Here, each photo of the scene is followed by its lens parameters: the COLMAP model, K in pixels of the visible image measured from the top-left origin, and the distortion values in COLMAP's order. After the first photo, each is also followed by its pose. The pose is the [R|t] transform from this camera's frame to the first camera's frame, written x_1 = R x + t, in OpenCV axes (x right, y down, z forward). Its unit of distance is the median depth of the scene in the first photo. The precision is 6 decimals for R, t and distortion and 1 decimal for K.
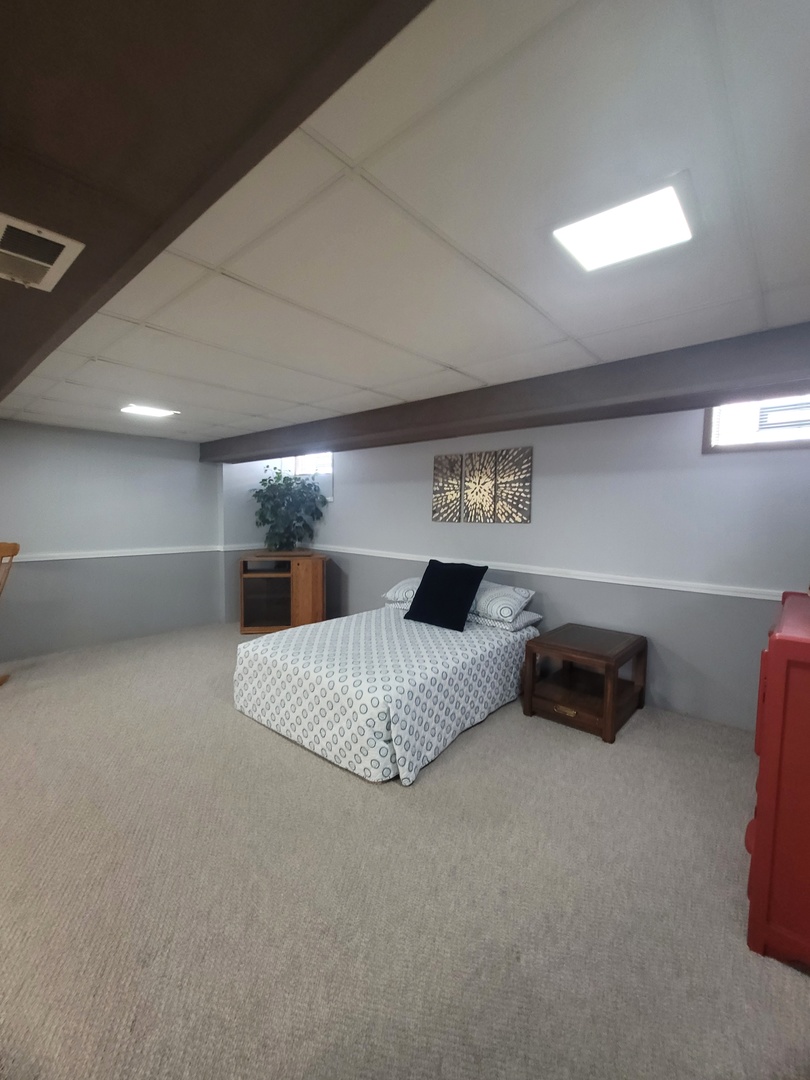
lens RADIAL K [[448.9, 0, 403.8], [0, 448.9, 537.9], [0, 0, 1]] dist [-0.001294, -0.000063]
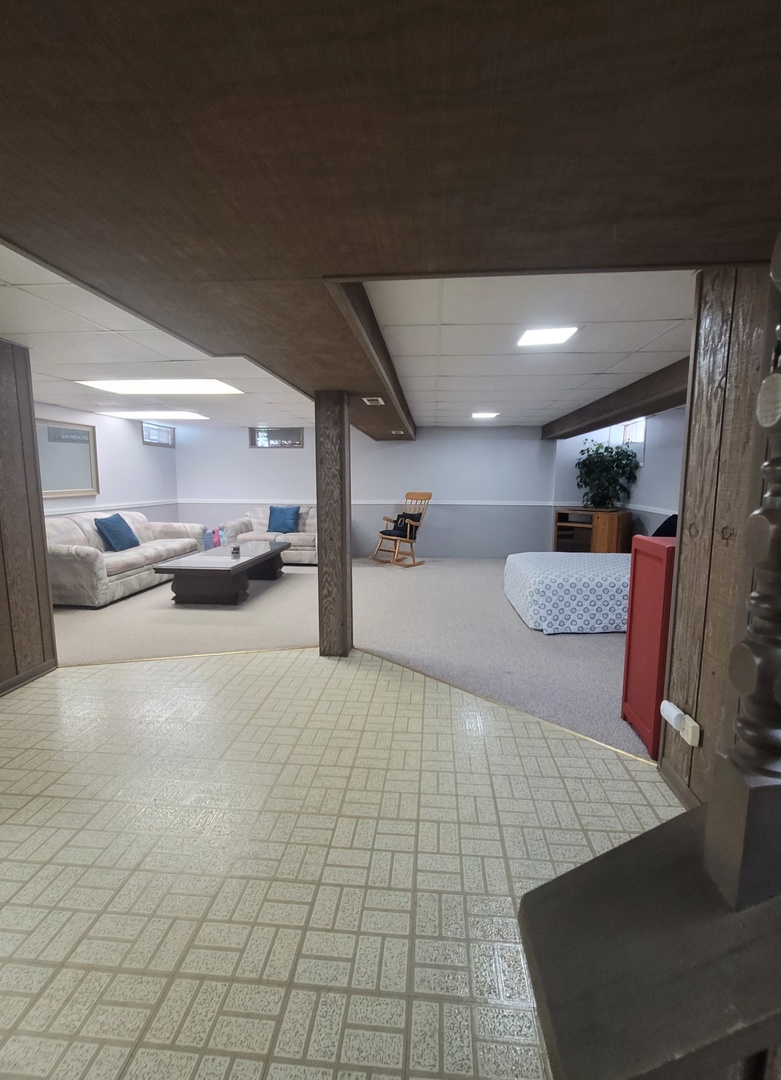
lens RADIAL K [[471.6, 0, 393.5], [0, 471.6, 540.3], [0, 0, 1]] dist [-0.000734, -0.000025]
pose [[0.590173, 0.095517, -0.801606, 0.455599], [-0.045828, 0.995338, 0.084862, 0.033558], [0.805975, -0.013347, 0.591799, -0.215887]]
